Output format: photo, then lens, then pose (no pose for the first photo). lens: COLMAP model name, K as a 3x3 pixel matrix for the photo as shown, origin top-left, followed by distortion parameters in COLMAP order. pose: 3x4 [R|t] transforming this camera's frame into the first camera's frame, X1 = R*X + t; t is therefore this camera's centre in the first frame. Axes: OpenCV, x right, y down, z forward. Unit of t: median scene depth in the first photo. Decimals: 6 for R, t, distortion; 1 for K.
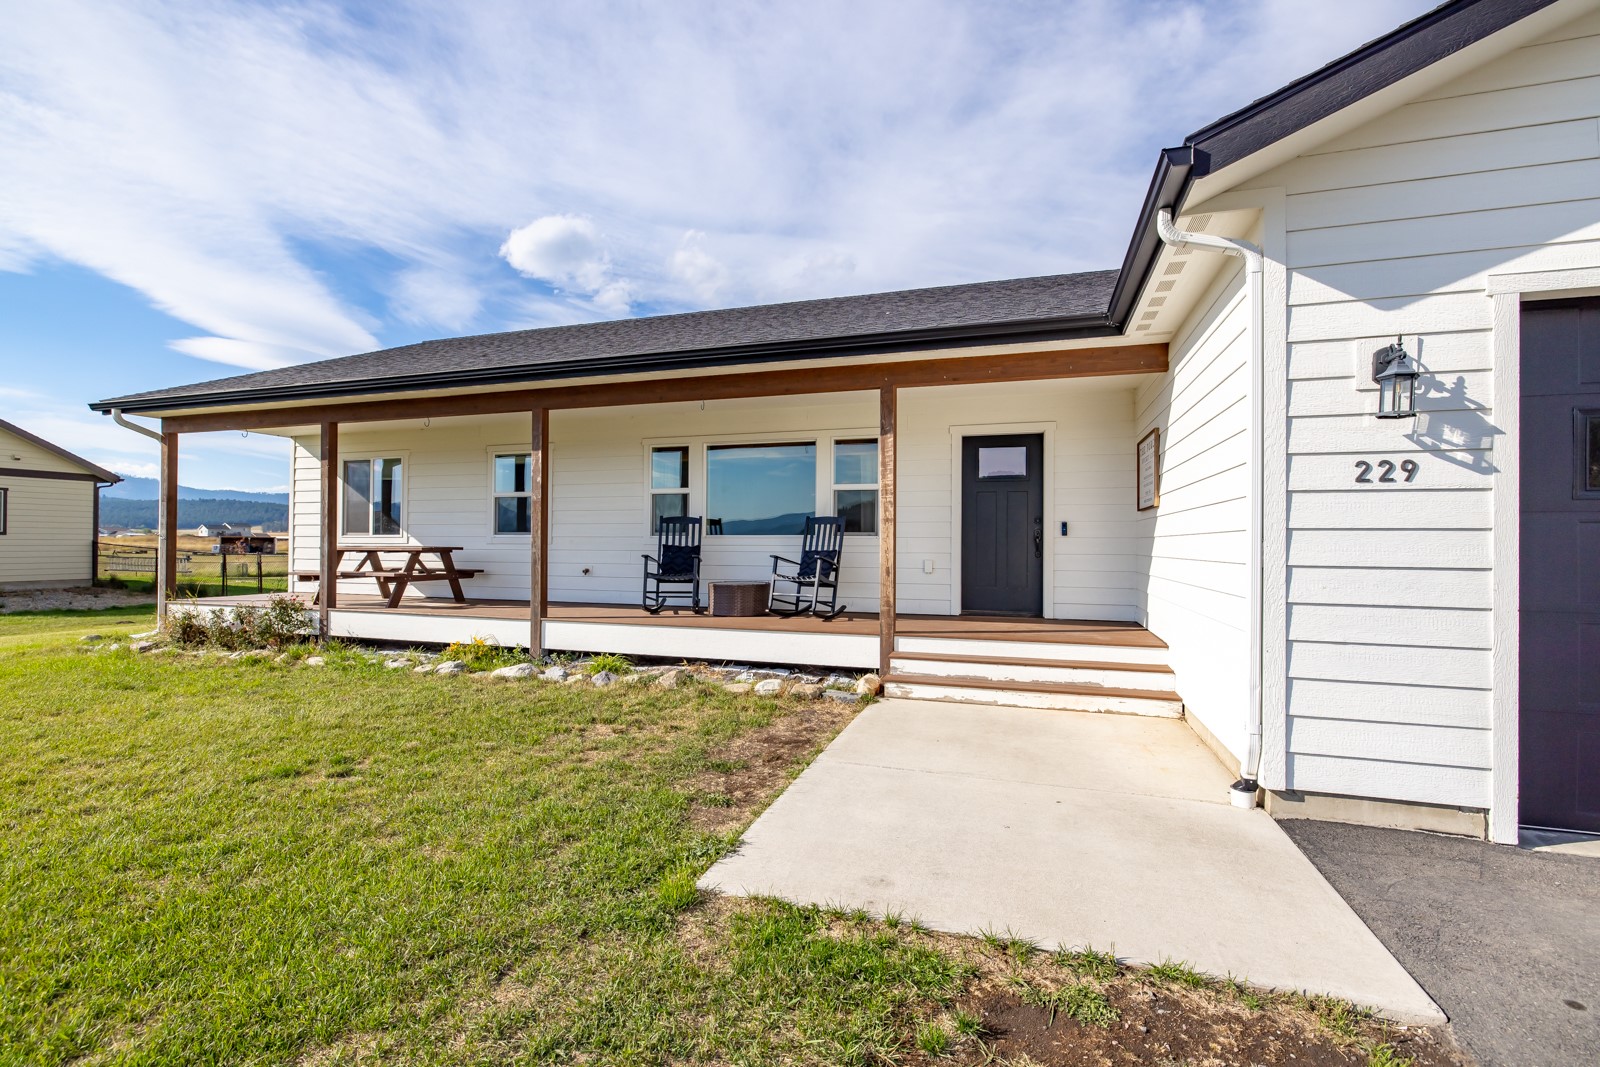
lens RADIAL K [[703.4, 0, 800.0], [0, 703.4, 533.5], [0, 0, 1]] dist [-0.000627, -0.000206]
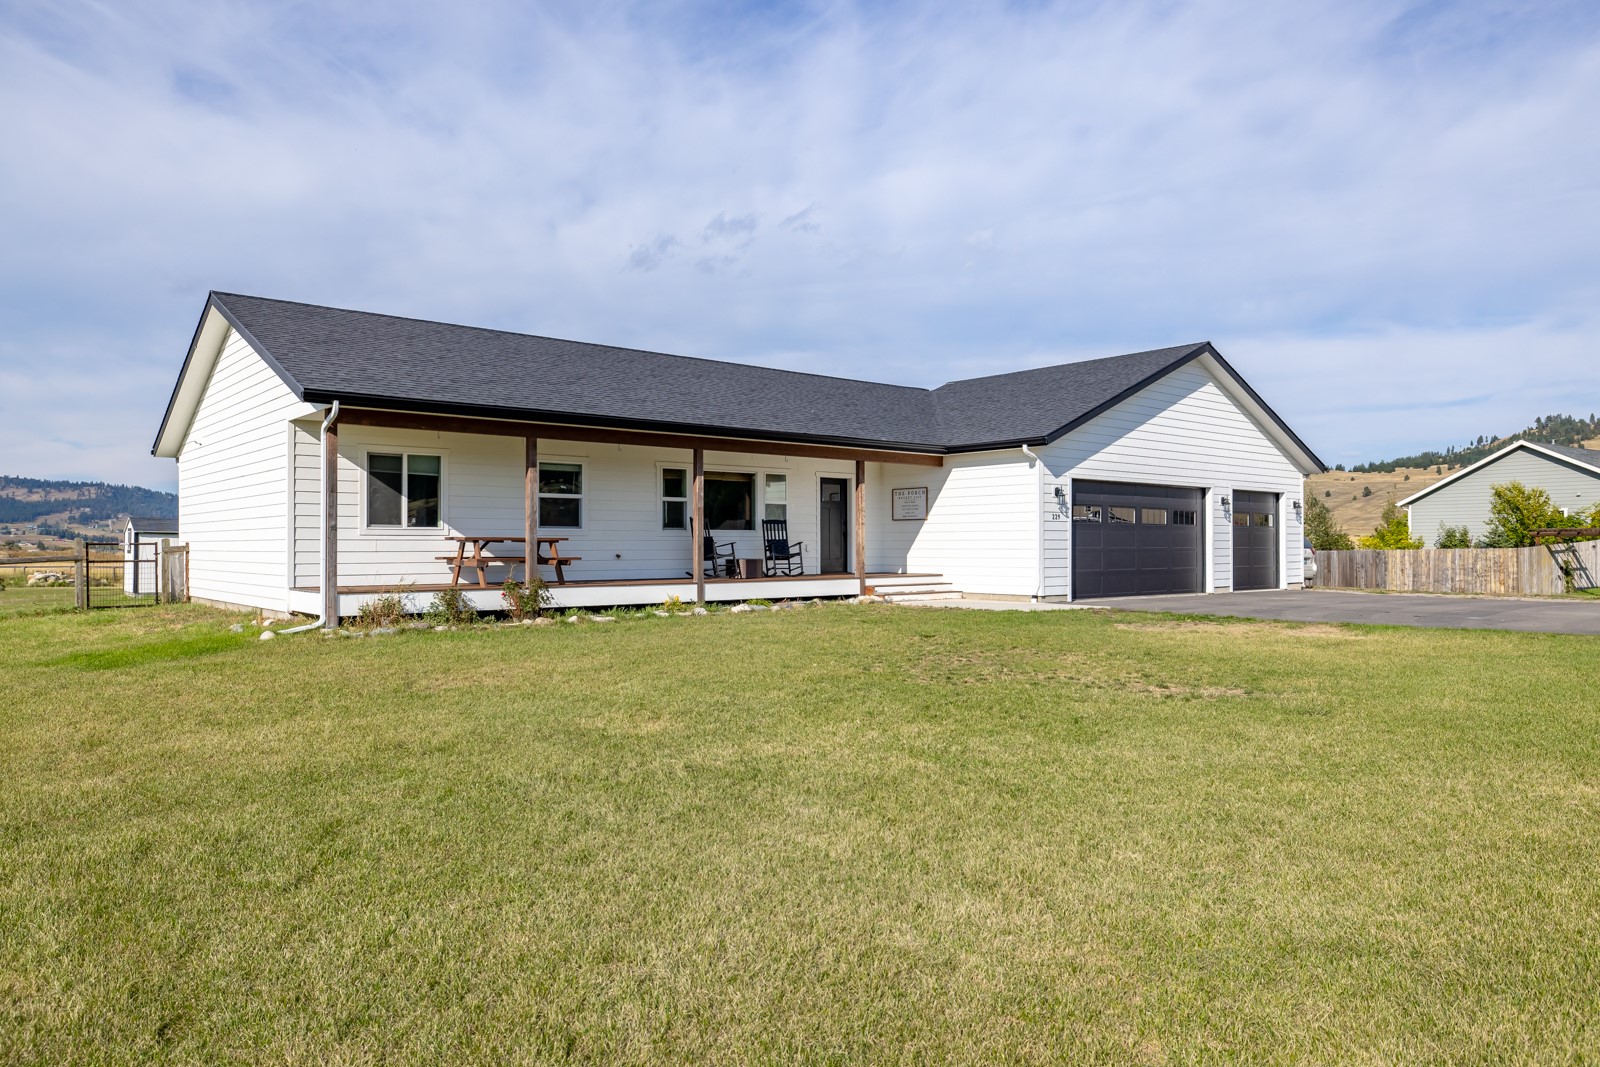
lens RADIAL K [[1049.2, 0, 800.0], [0, 1049.2, 533.5], [0, 0, 1]] dist [-0.000202, -0.000012]
pose [[0.523649, 0.003025, 0.851929, -2.604953], [-0.007714, 0.999970, 0.001191, 0.007918], [-0.851899, -0.007195, 0.523657, -0.480877]]
